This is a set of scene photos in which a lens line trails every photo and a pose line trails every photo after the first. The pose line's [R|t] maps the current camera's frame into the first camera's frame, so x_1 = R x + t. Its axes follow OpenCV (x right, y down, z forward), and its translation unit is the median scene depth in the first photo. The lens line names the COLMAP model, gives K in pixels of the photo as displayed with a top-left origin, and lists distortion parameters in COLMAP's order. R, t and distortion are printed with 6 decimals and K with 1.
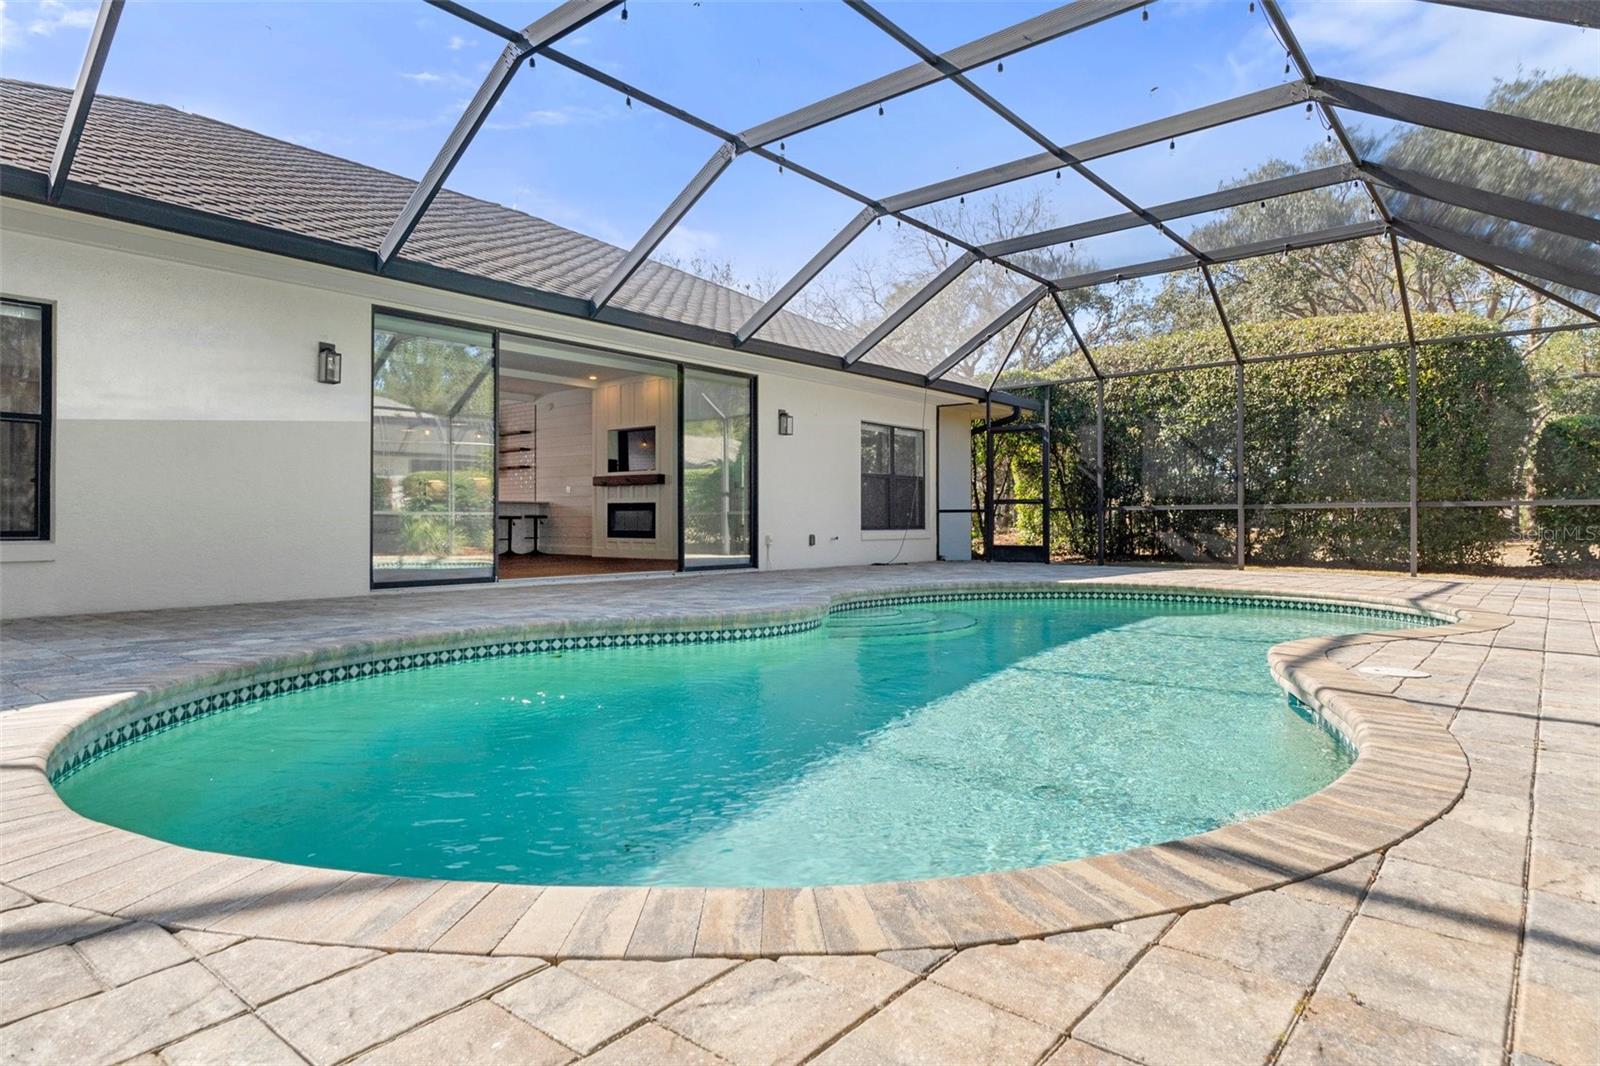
lens RADIAL K [[881.7, 0, 800.0], [0, 881.7, 533.0], [0, 0, 1]] dist [-0.001976, -0.001357]
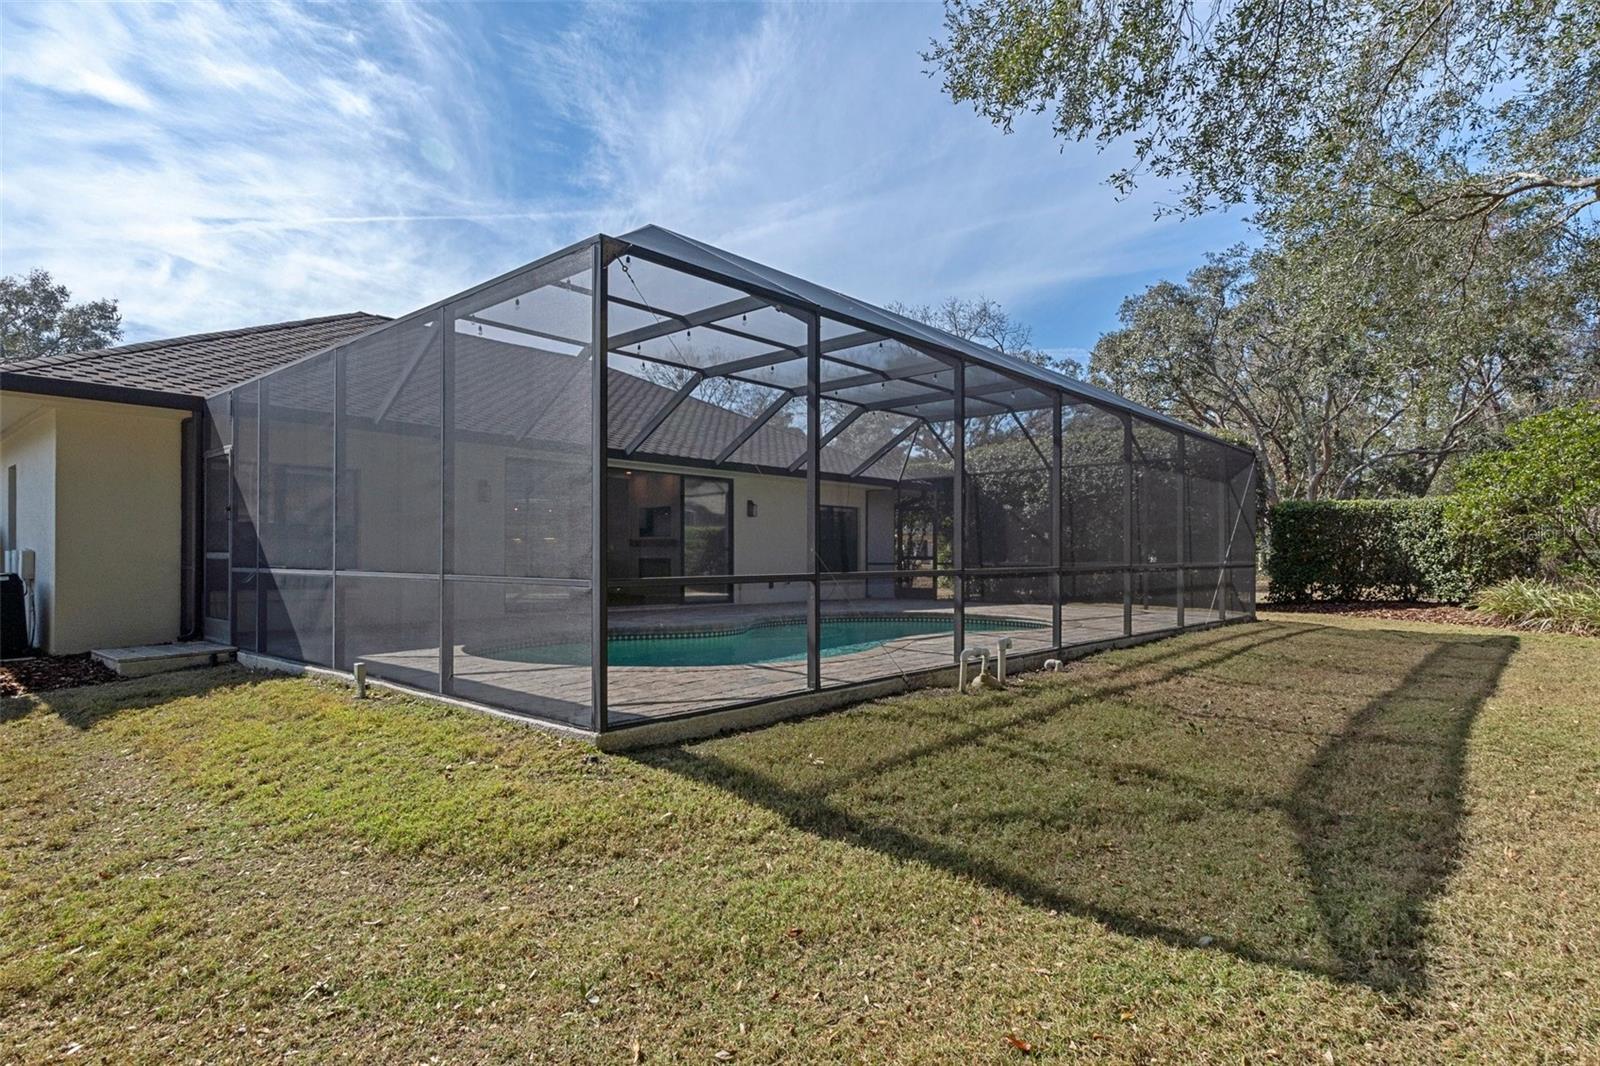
lens RADIAL K [[836.1, 0, 804.9], [0, 836.1, 561.0], [0, 0, 1]] dist [-0.000050, -0.000100]
pose [[0.999532, 0.001514, -0.030556, 0.102075], [-0.001870, 0.999930, -0.011657, -0.013443], [0.030537, 0.011709, 0.999465, -0.386594]]
